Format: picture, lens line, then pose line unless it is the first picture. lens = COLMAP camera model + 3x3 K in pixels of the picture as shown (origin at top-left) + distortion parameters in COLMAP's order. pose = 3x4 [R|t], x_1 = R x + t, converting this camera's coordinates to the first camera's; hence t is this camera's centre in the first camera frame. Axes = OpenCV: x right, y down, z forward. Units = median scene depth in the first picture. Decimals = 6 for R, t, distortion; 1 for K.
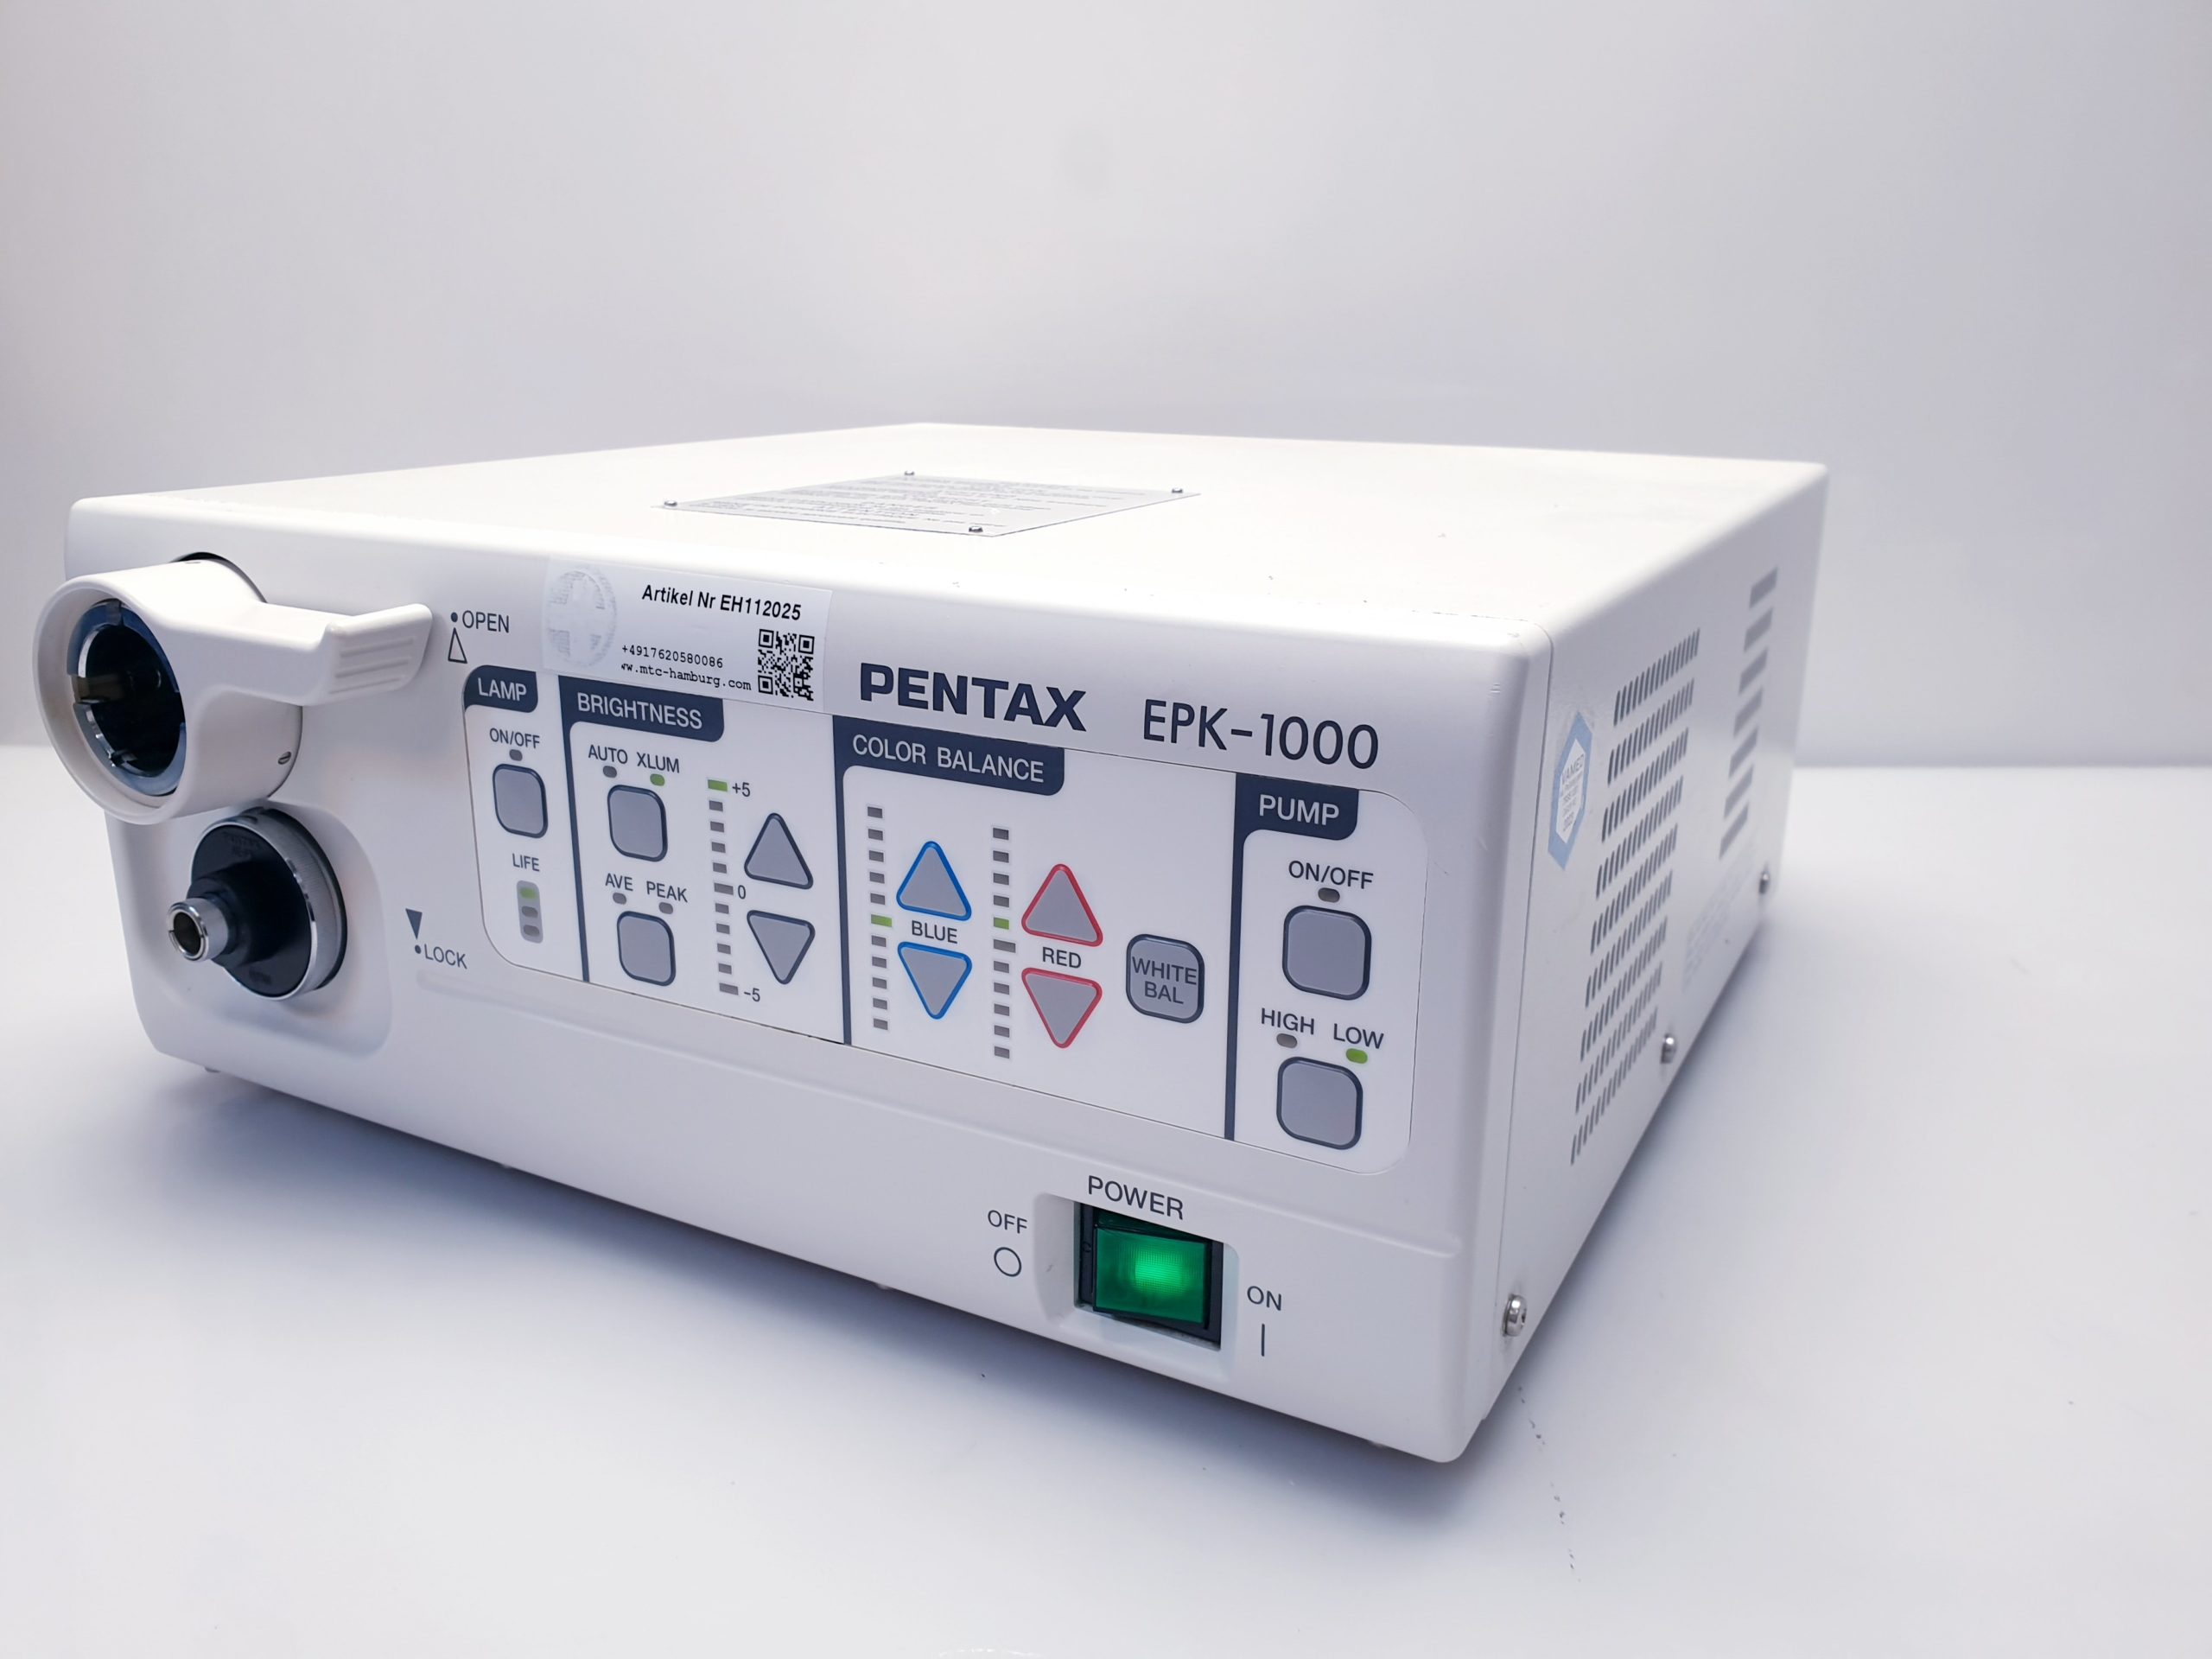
lens RADIAL K [[1702.8, 0, 1145.7], [0, 1702.8, 806.7], [0, 0, 1]] dist [0.083261, -0.175801]
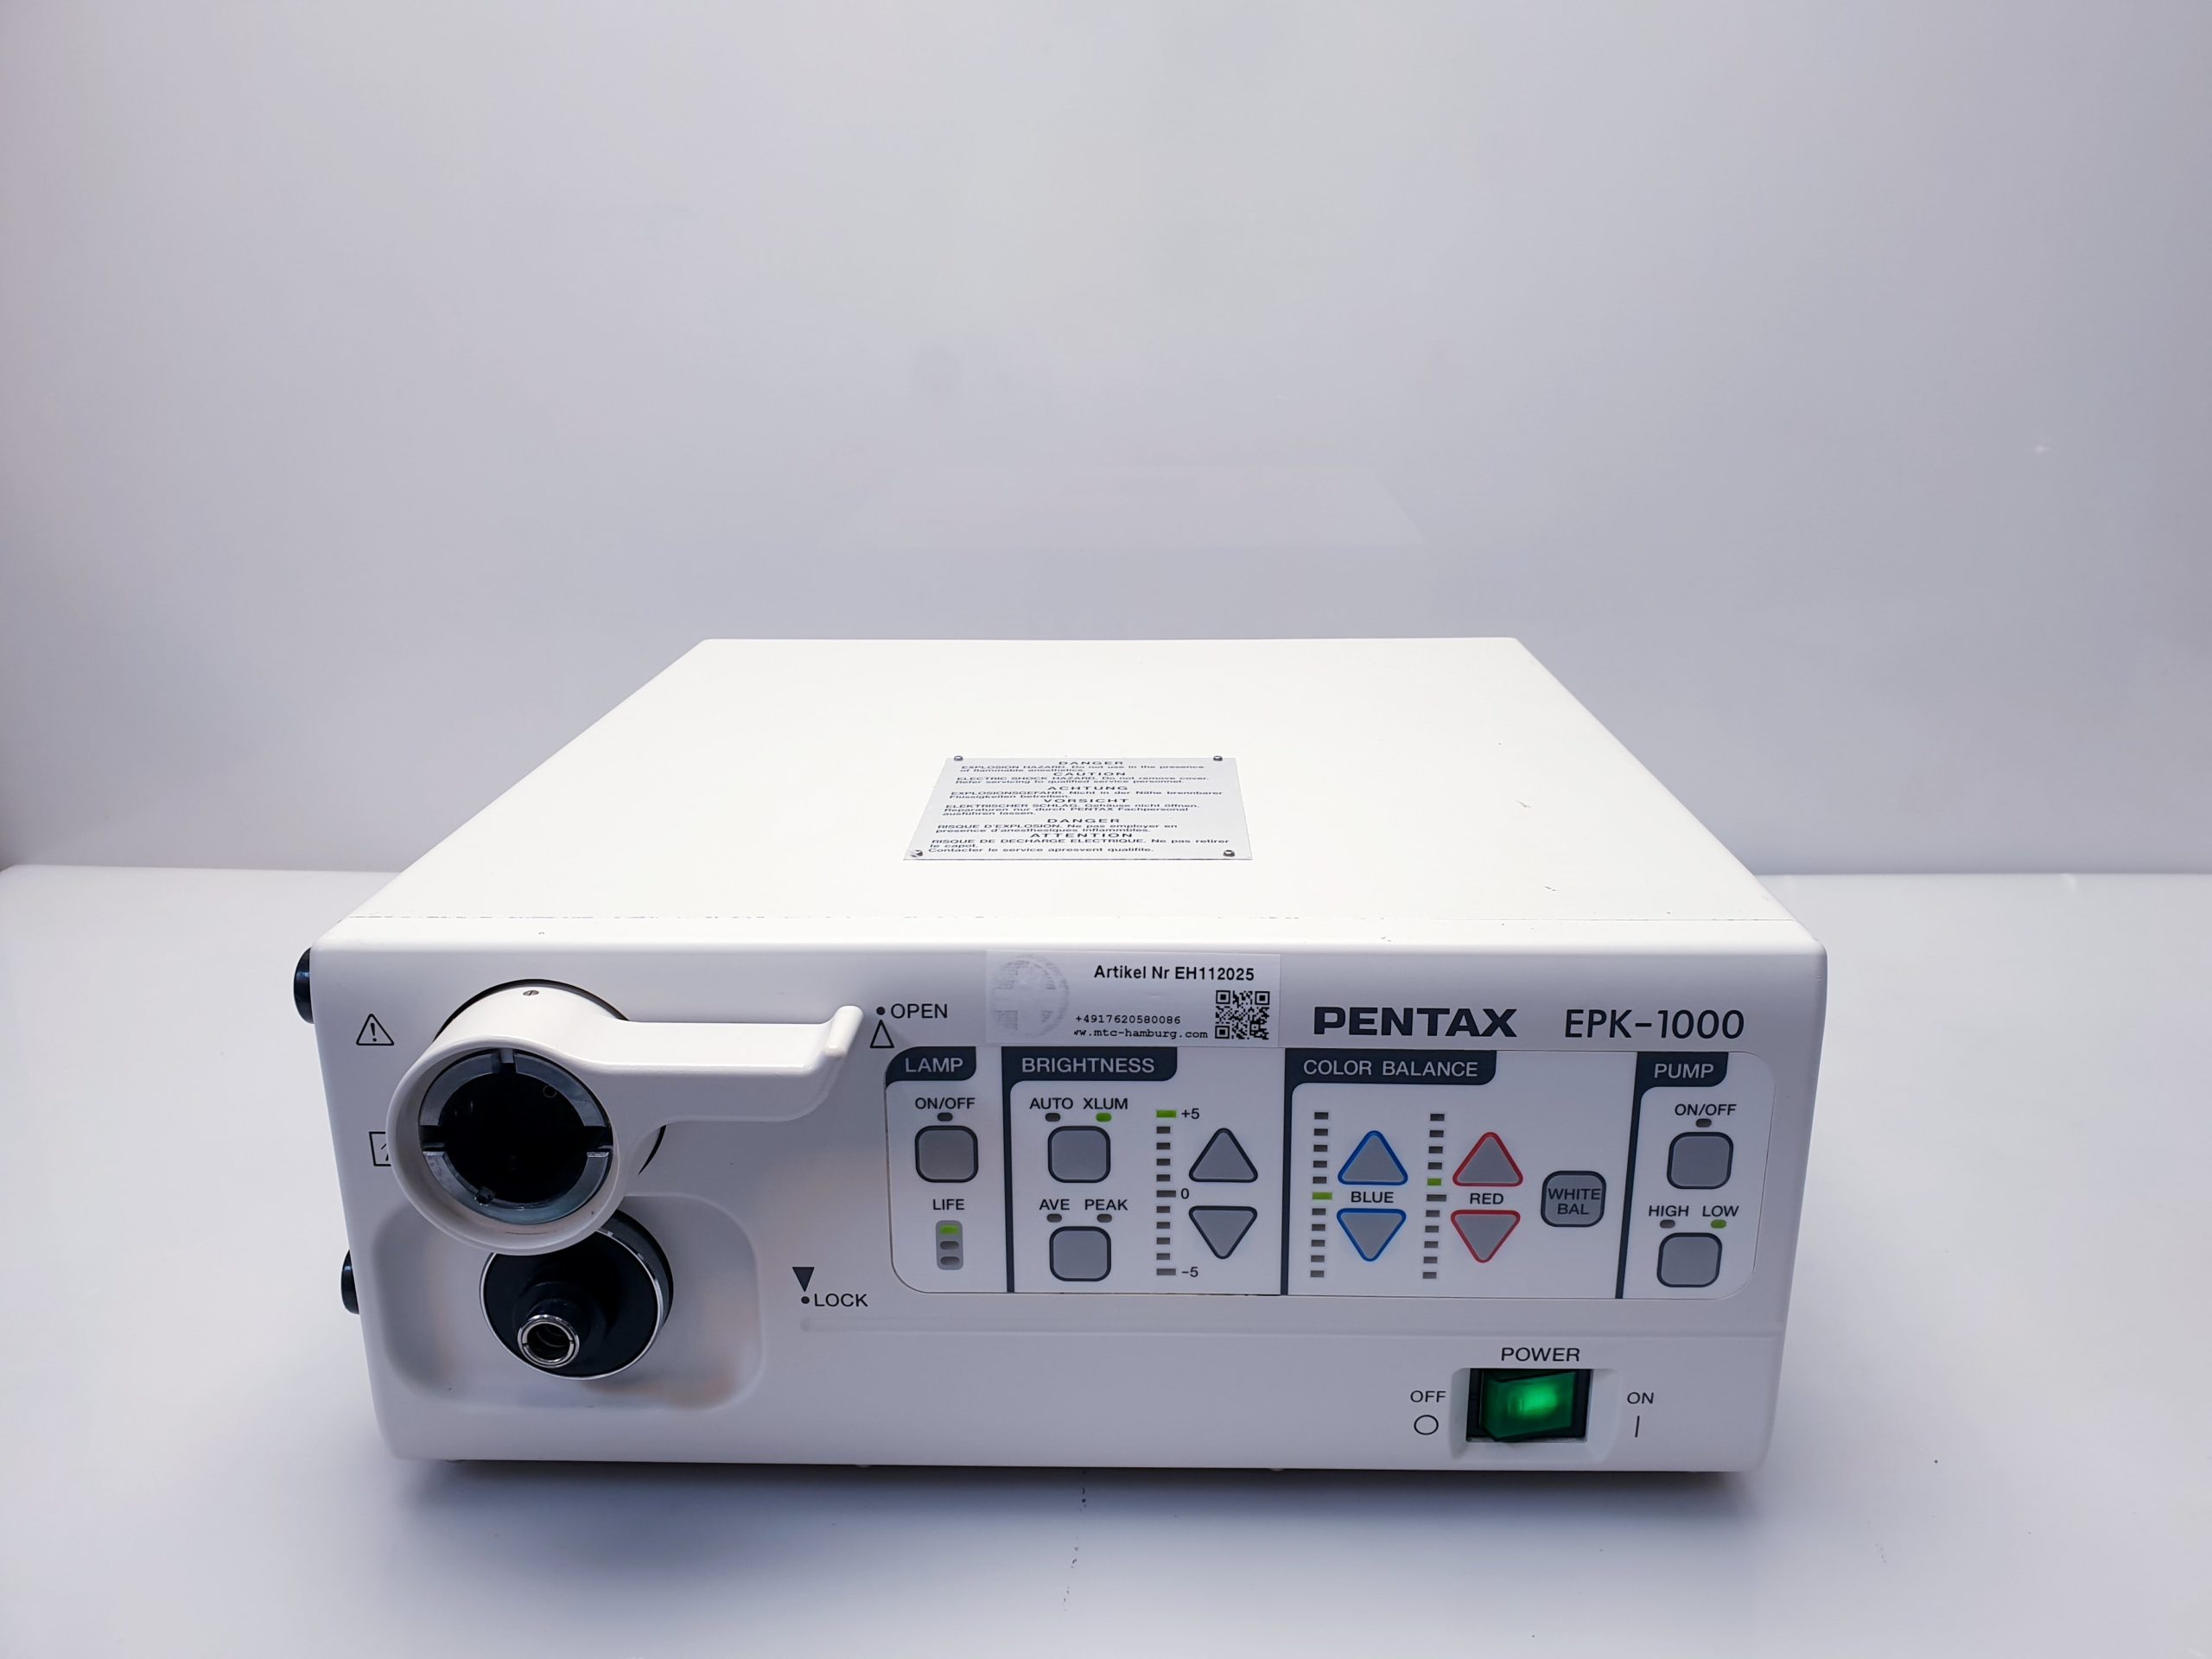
lens RADIAL K [[1702.8, 0, 1117.8], [0, 1702.8, 805.1], [0, 0, 1]] dist [0.083261, -0.175801]
pose [[0.900800, -0.142050, 0.410343, -0.761746], [0.138983, 0.989586, 0.037468, -0.286802], [-0.411391, 0.023280, 0.911161, -0.114151]]
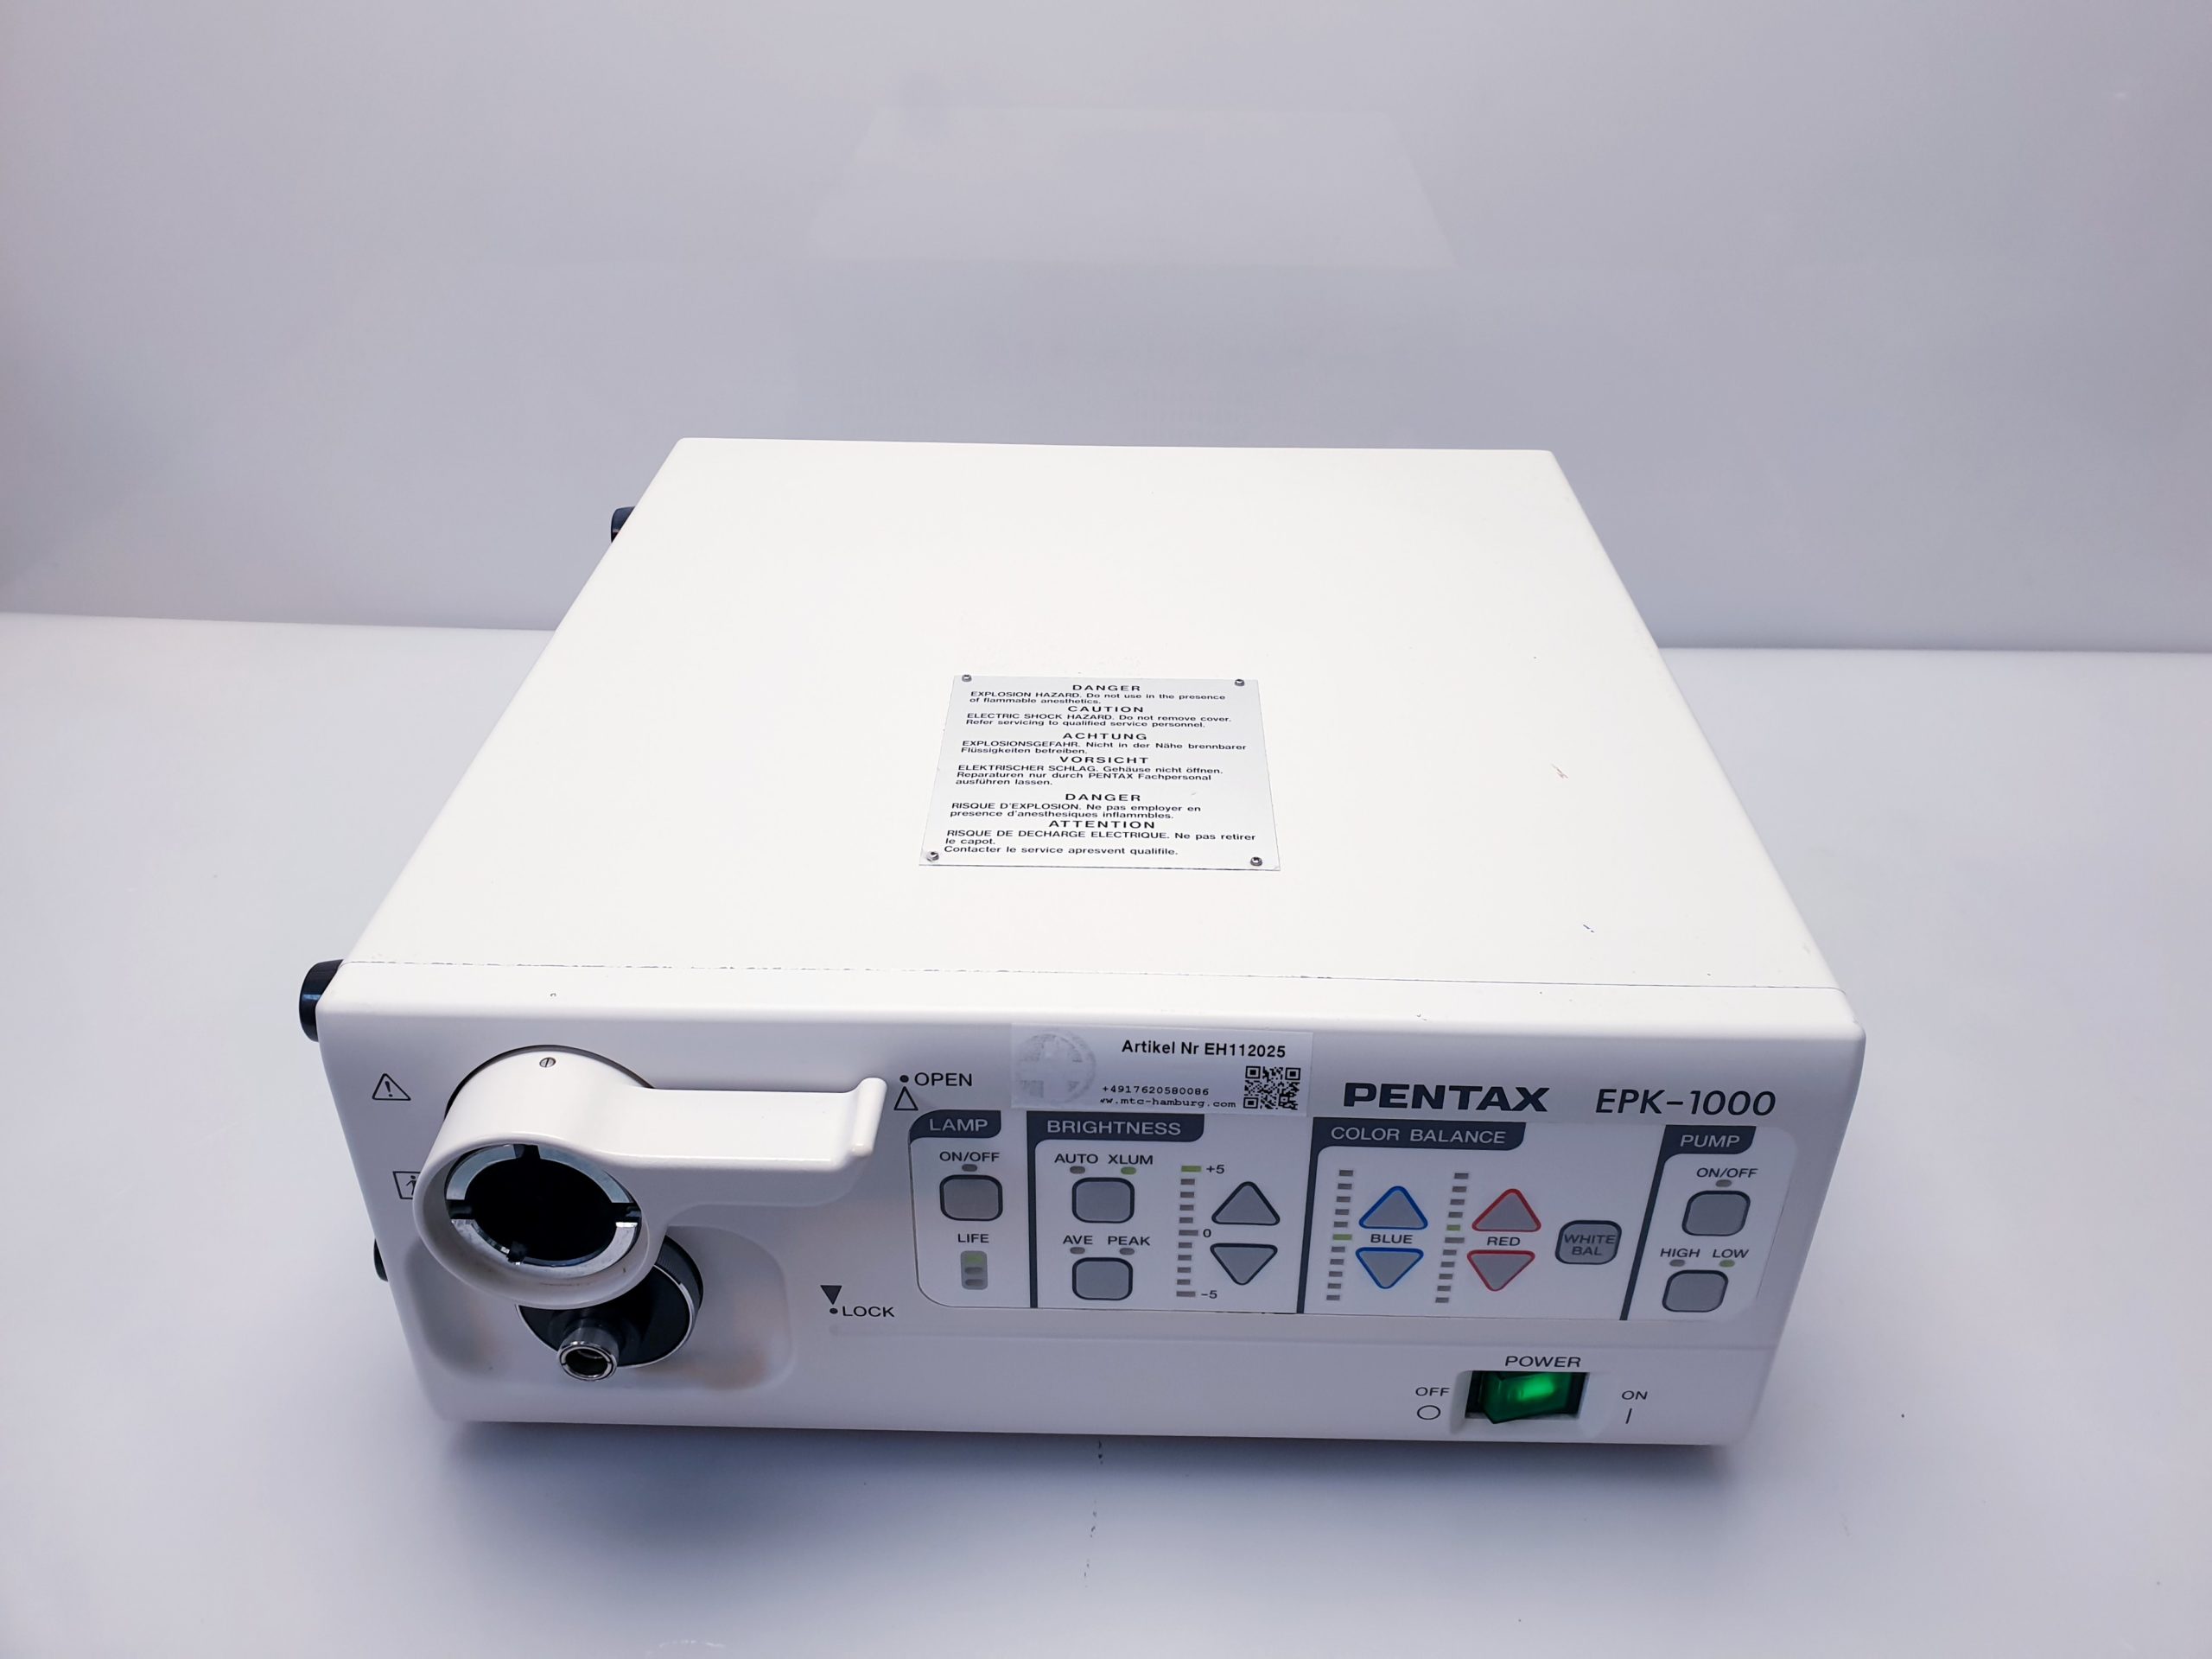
lens RADIAL K [[1702.8, 0, 1117.3], [0, 1702.8, 776.0], [0, 0, 1]] dist [0.083261, -0.175801]
pose [[0.897046, -0.232286, 0.375969, -0.702536], [0.125350, 0.949522, 0.287567, -0.649497], [-0.423789, -0.210833, 0.880882, -0.006083]]
